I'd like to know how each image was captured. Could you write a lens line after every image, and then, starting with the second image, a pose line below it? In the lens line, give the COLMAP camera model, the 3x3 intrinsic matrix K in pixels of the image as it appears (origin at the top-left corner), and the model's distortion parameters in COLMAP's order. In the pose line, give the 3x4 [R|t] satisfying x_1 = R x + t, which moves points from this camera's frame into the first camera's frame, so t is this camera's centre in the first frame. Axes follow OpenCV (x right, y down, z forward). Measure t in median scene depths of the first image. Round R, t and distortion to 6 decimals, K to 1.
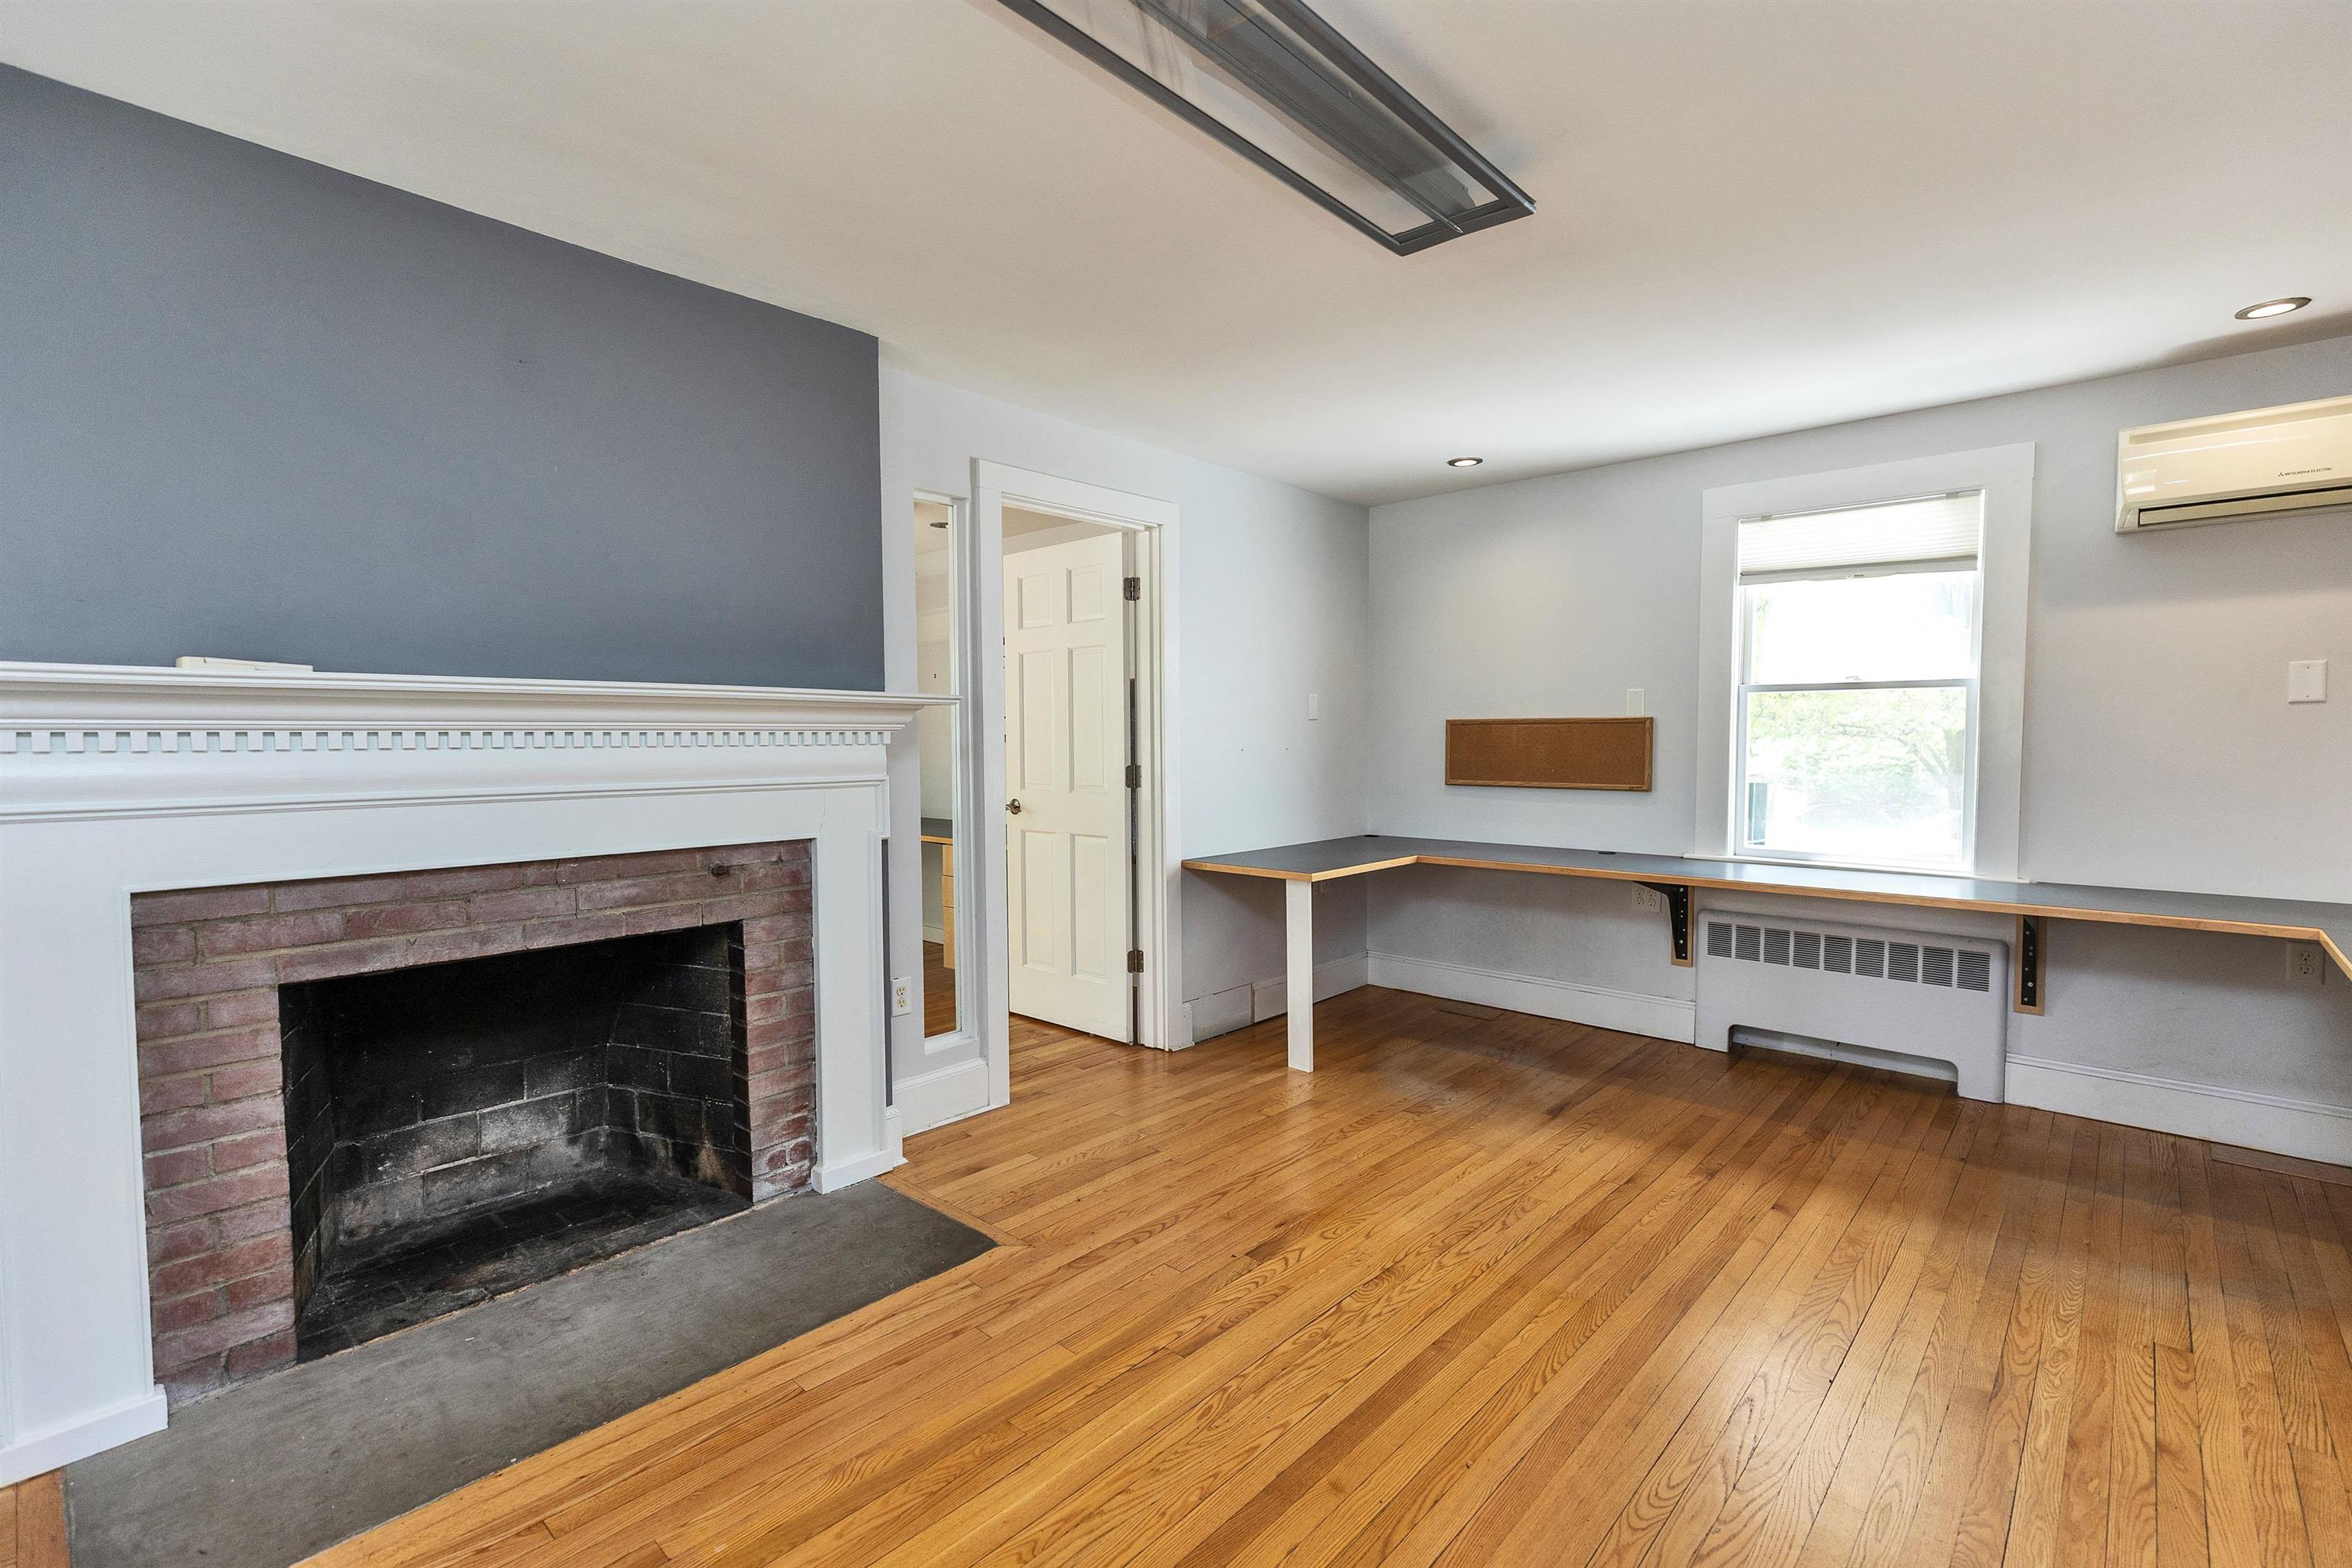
lens RADIAL K [[1051.2, 0, 1172.0], [0, 1051.2, 766.4], [0, 0, 1]] dist [0.004511, 0.000051]
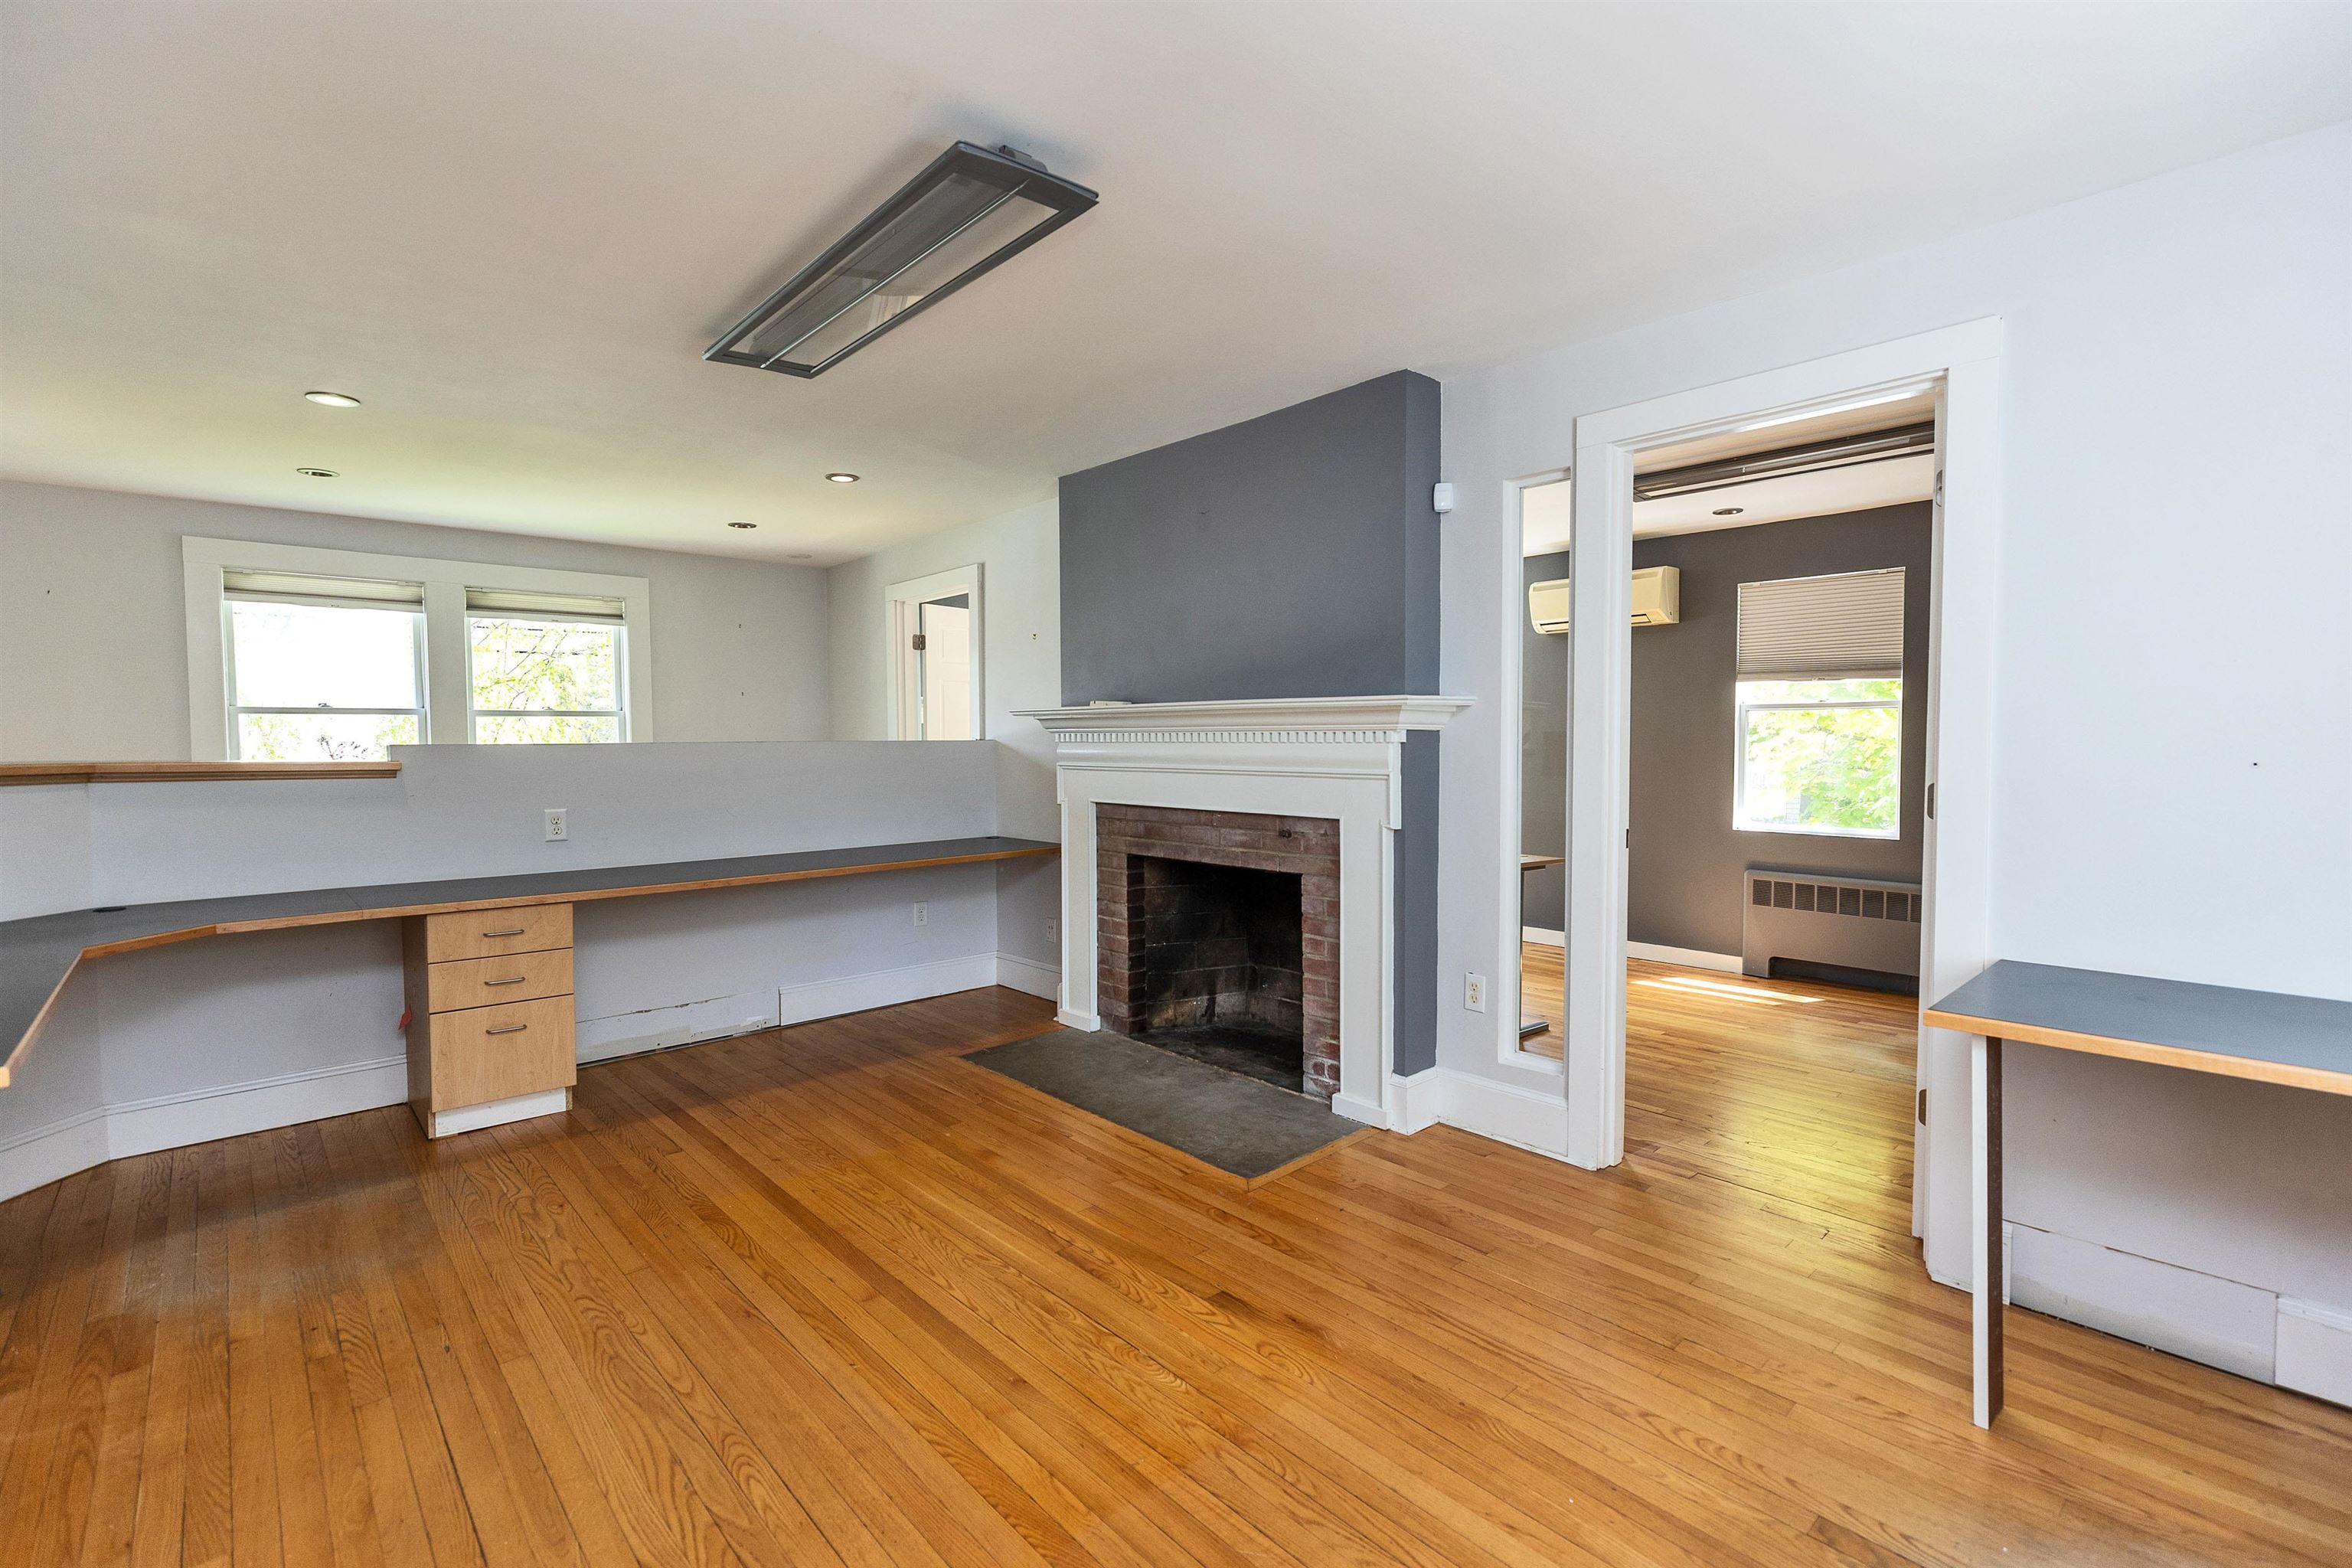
lens RADIAL K [[1051.2, 0, 1172.0], [0, 1051.2, 766.4], [0, 0, 1]] dist [0.004511, 0.000051]
pose [[-0.086713, 0.032064, -0.995717, 1.075141], [-0.024843, 0.999102, 0.034336, -0.035784], [0.995924, 0.027714, -0.085838, 1.109566]]
